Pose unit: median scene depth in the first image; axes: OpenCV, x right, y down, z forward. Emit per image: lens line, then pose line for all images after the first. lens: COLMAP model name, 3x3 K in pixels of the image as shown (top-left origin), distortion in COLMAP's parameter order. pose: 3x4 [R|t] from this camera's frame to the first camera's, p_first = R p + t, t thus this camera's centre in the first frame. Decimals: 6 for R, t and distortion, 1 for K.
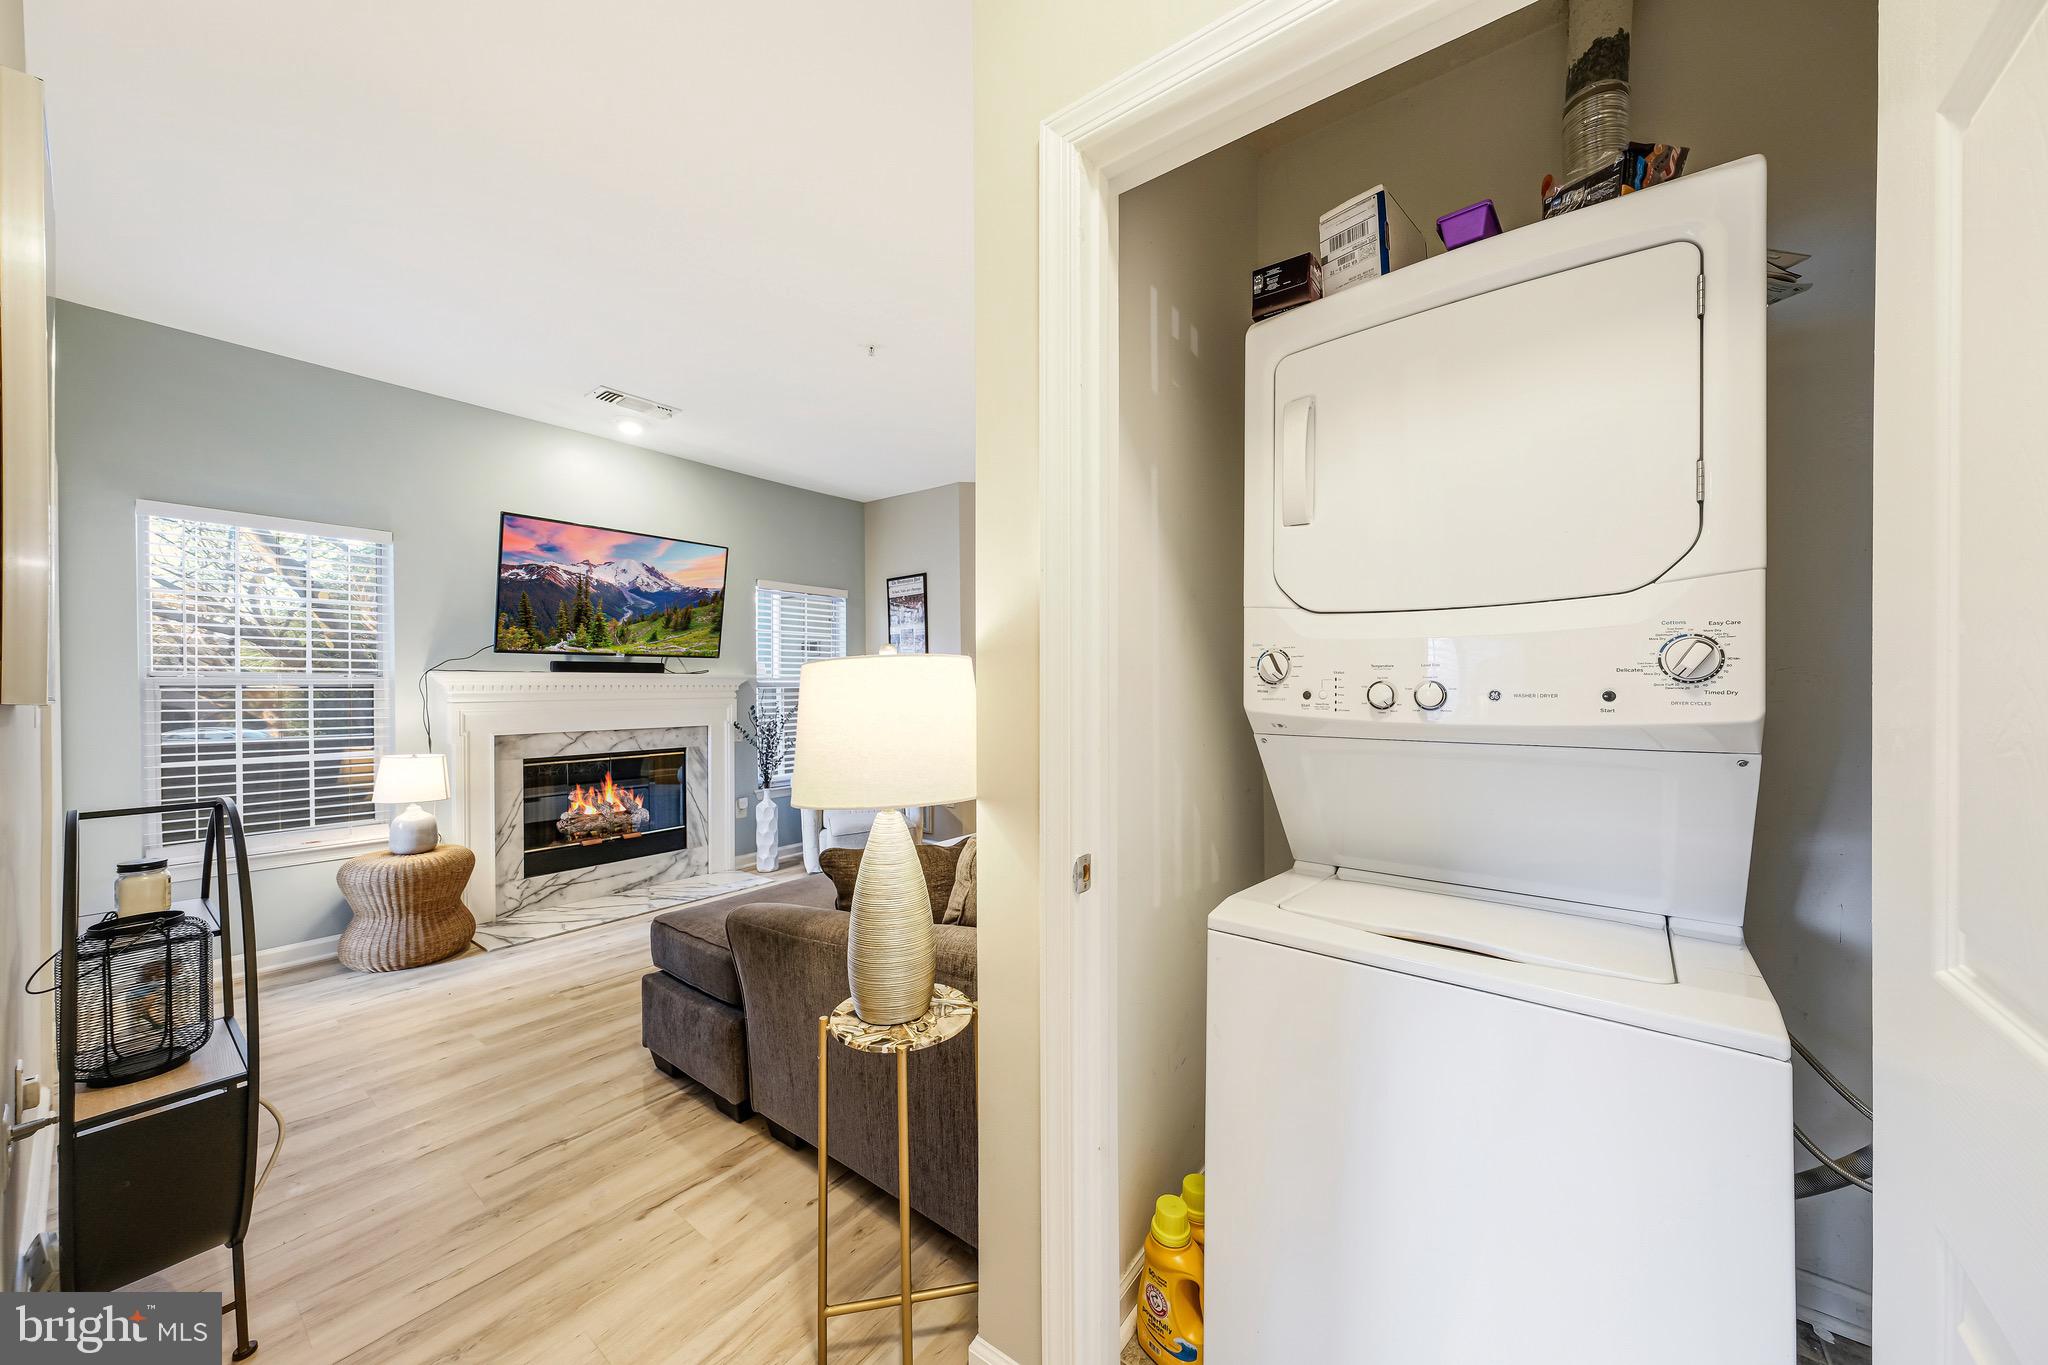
lens RADIAL K [[716.2, 0, 1014.8], [0, 716.2, 675.4], [0, 0, 1]] dist [-0.004776, 0.000823]
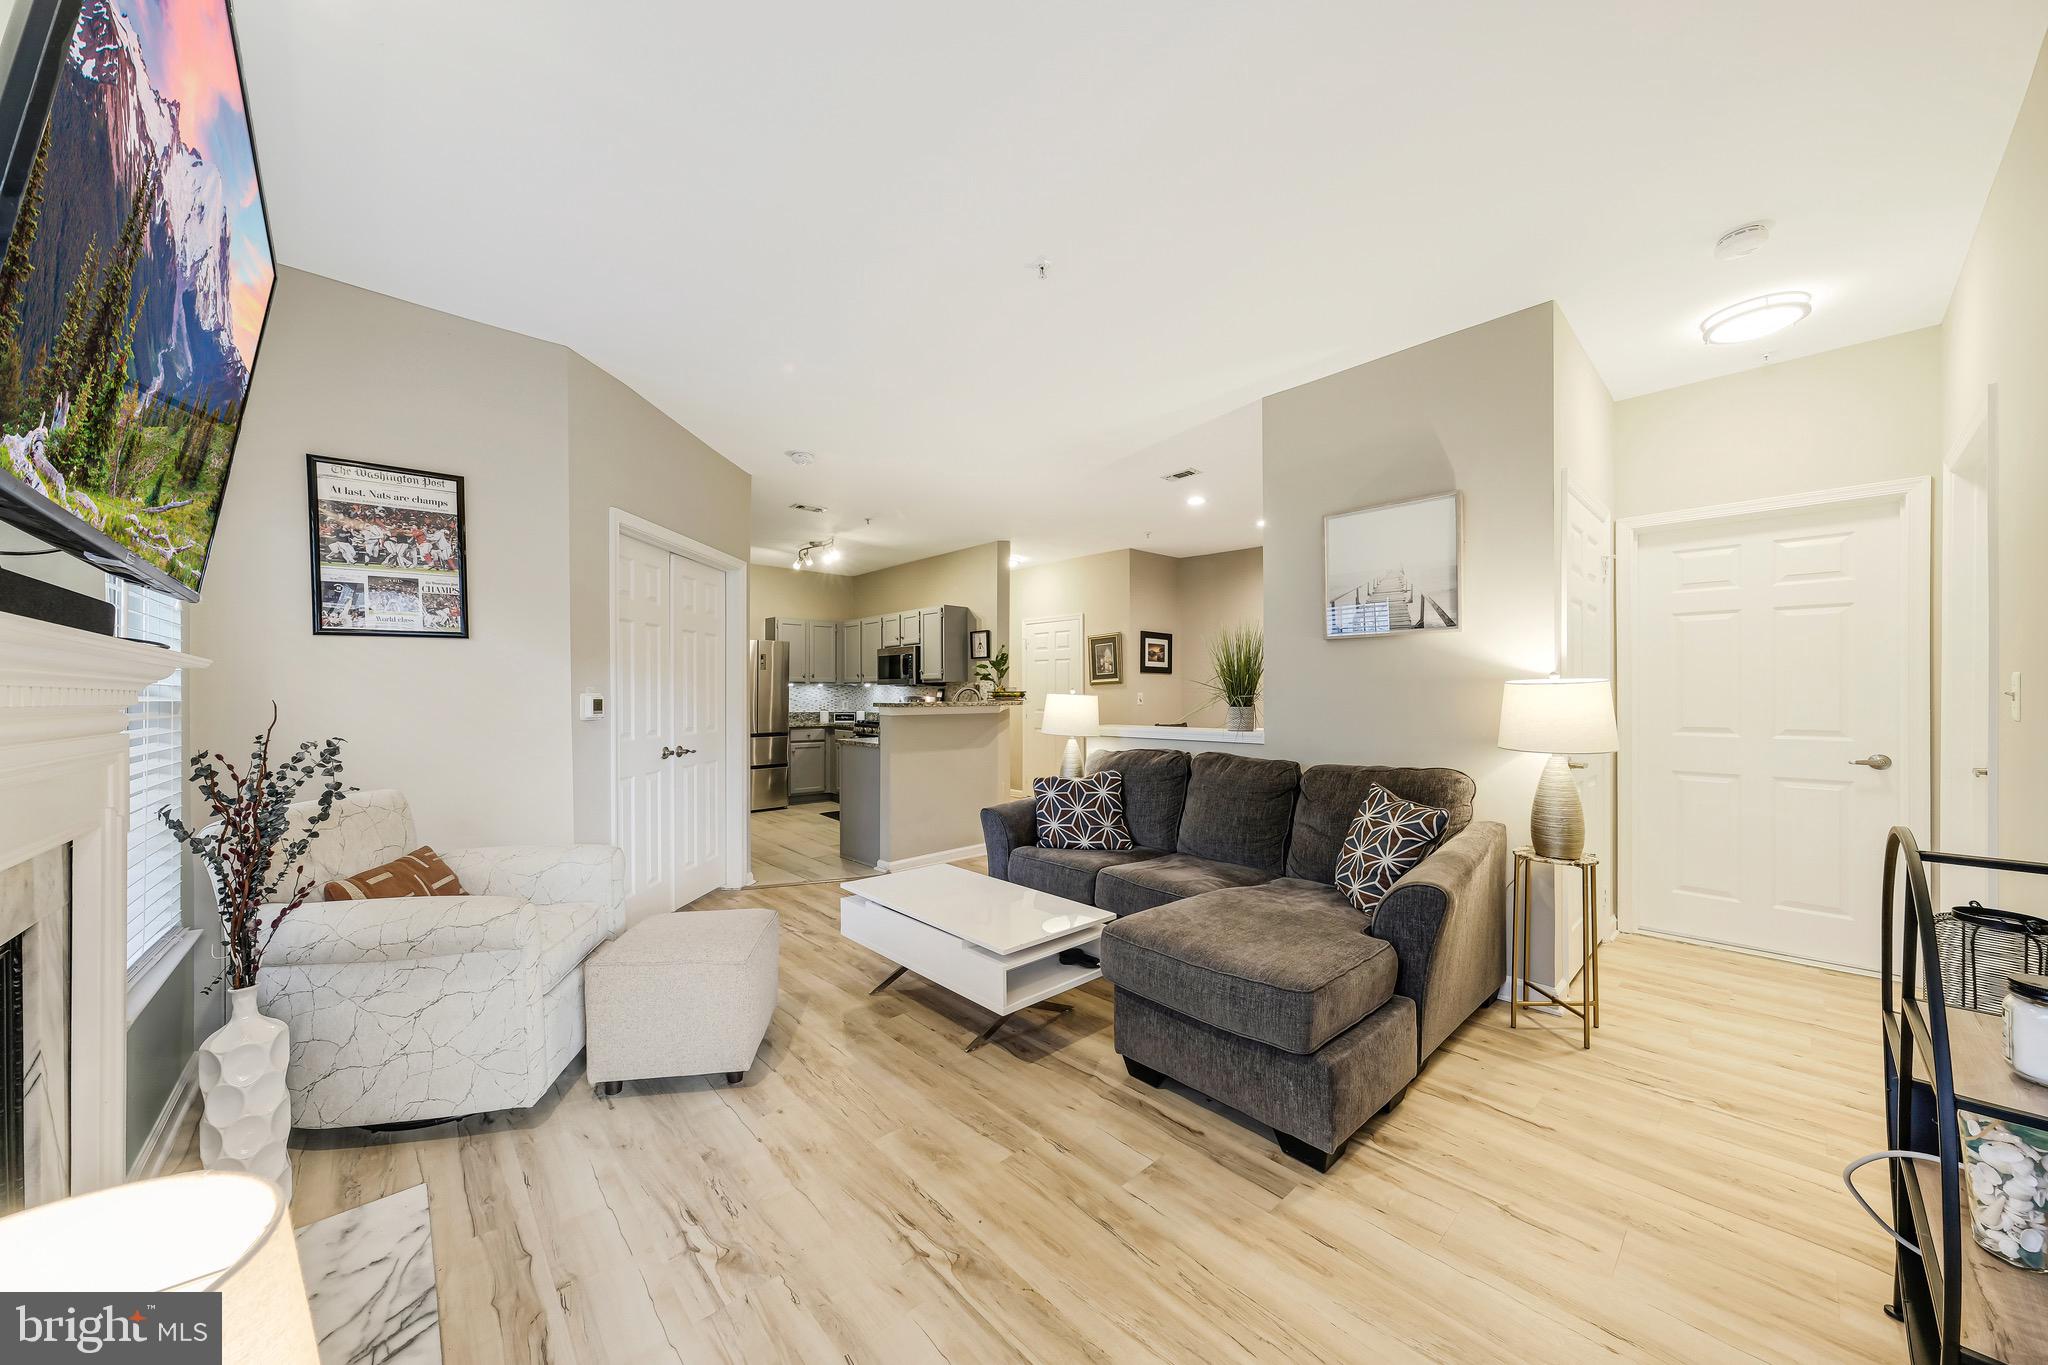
lens RADIAL K [[716.2, 0, 1028.9], [0, 716.2, 683.9], [0, 0, 1]] dist [-0.004776, 0.000823]
pose [[0.174221, 0.020729, 0.984488, -0.804785], [-0.017232, 0.999689, -0.017999, 0.013686], [-0.984556, -0.013829, 0.174525, 0.712271]]
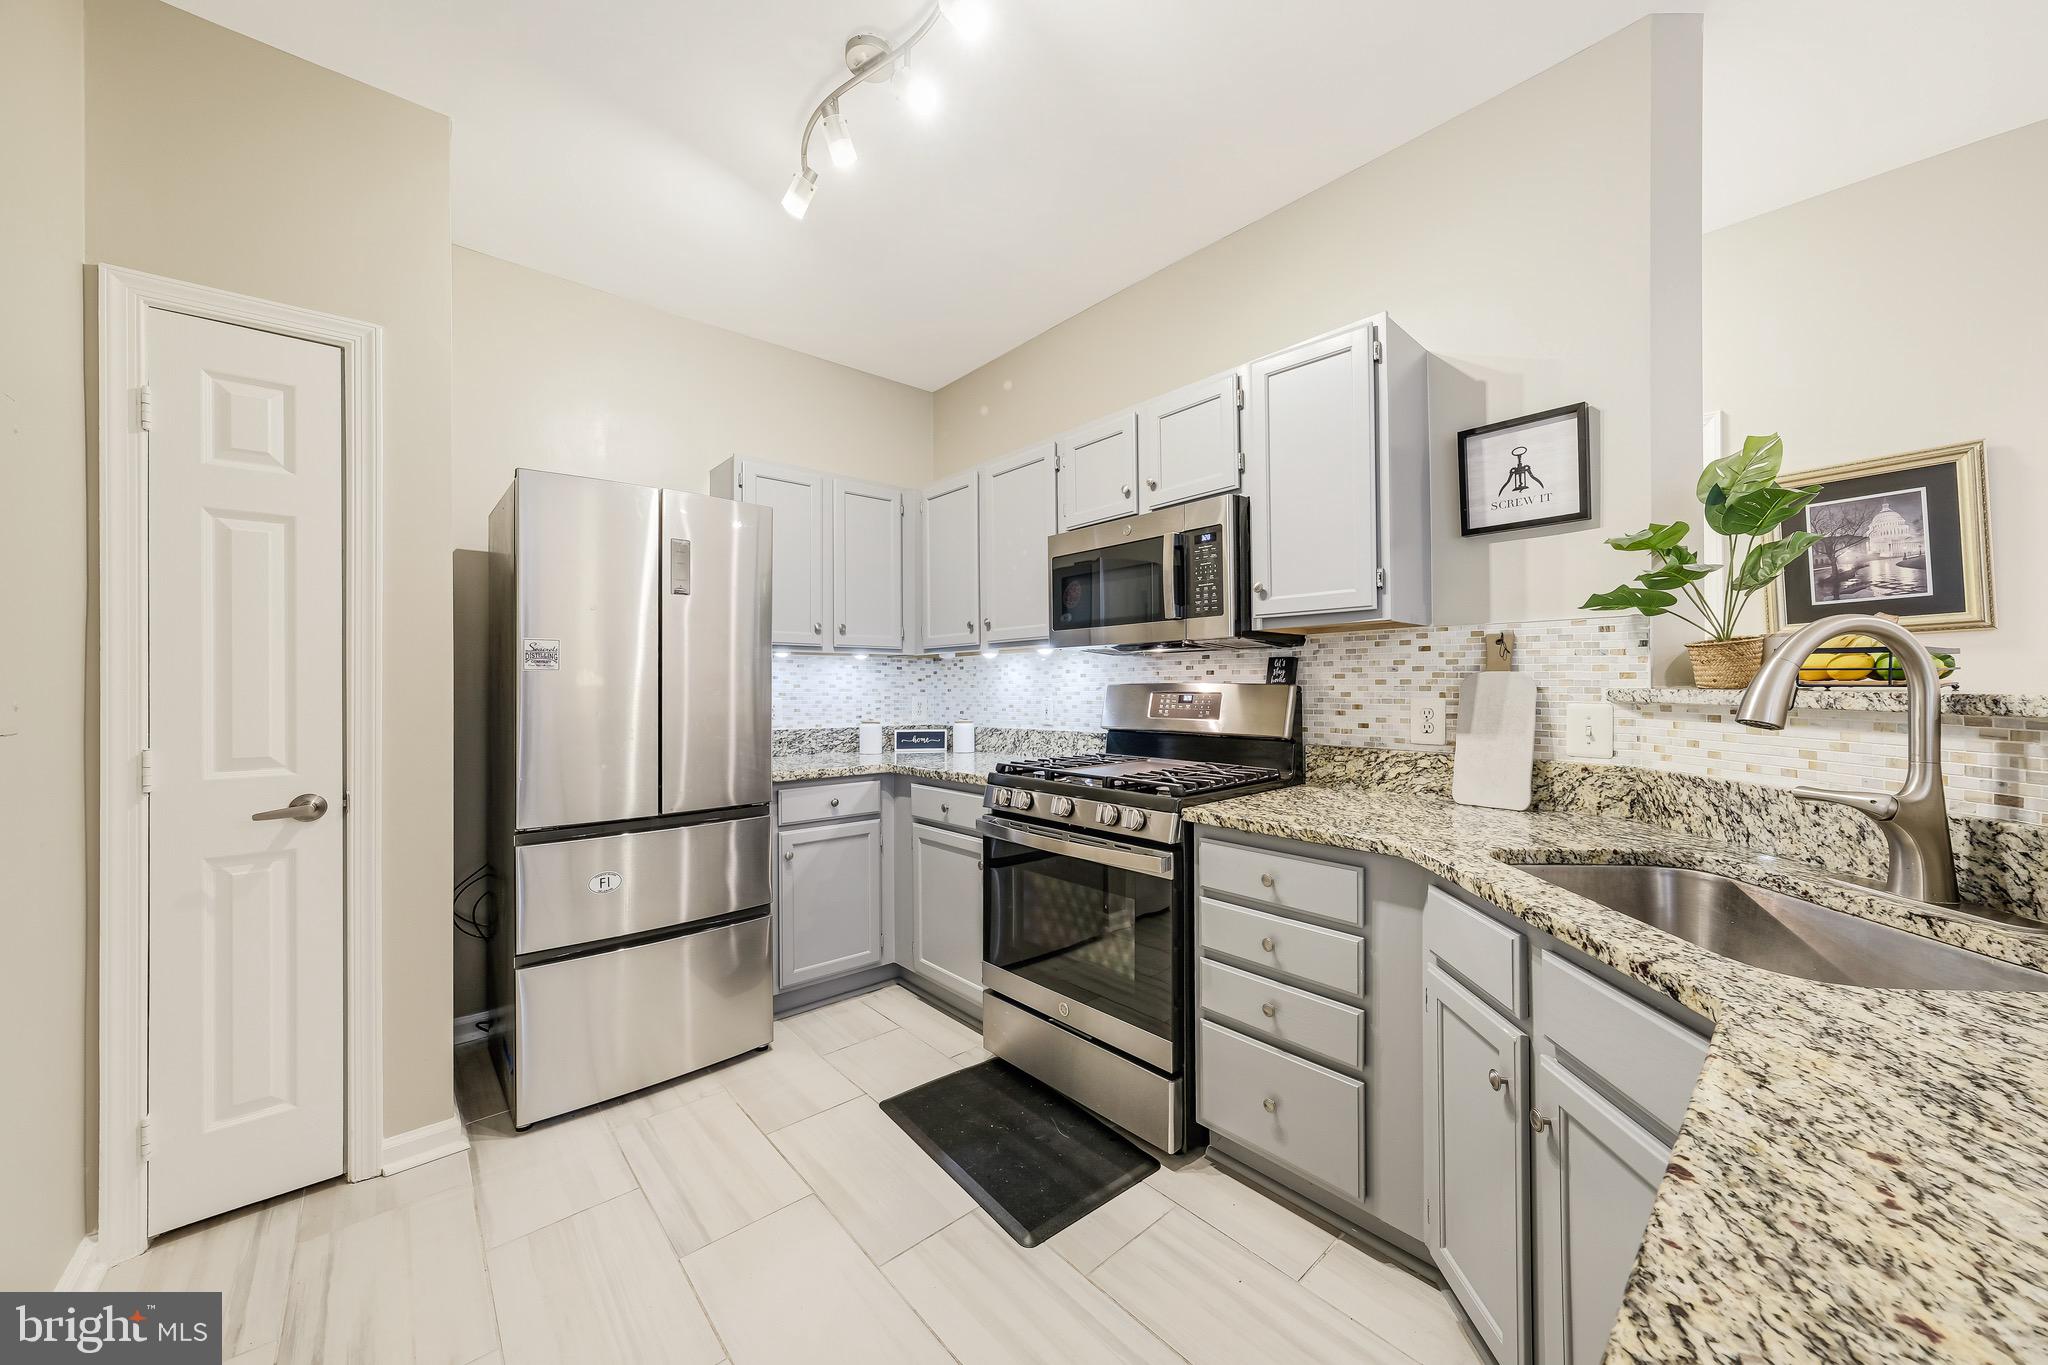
lens RADIAL K [[716.2, 0, 1044.5], [0, 716.2, 682.4], [0, 0, 1]] dist [-0.004776, 0.000823]
pose [[0.161025, 0.007200, 0.986924, 0.490708], [-0.010026, 0.999934, -0.005659, 0.022425], [-0.986899, -0.008983, 0.161086, 1.396699]]
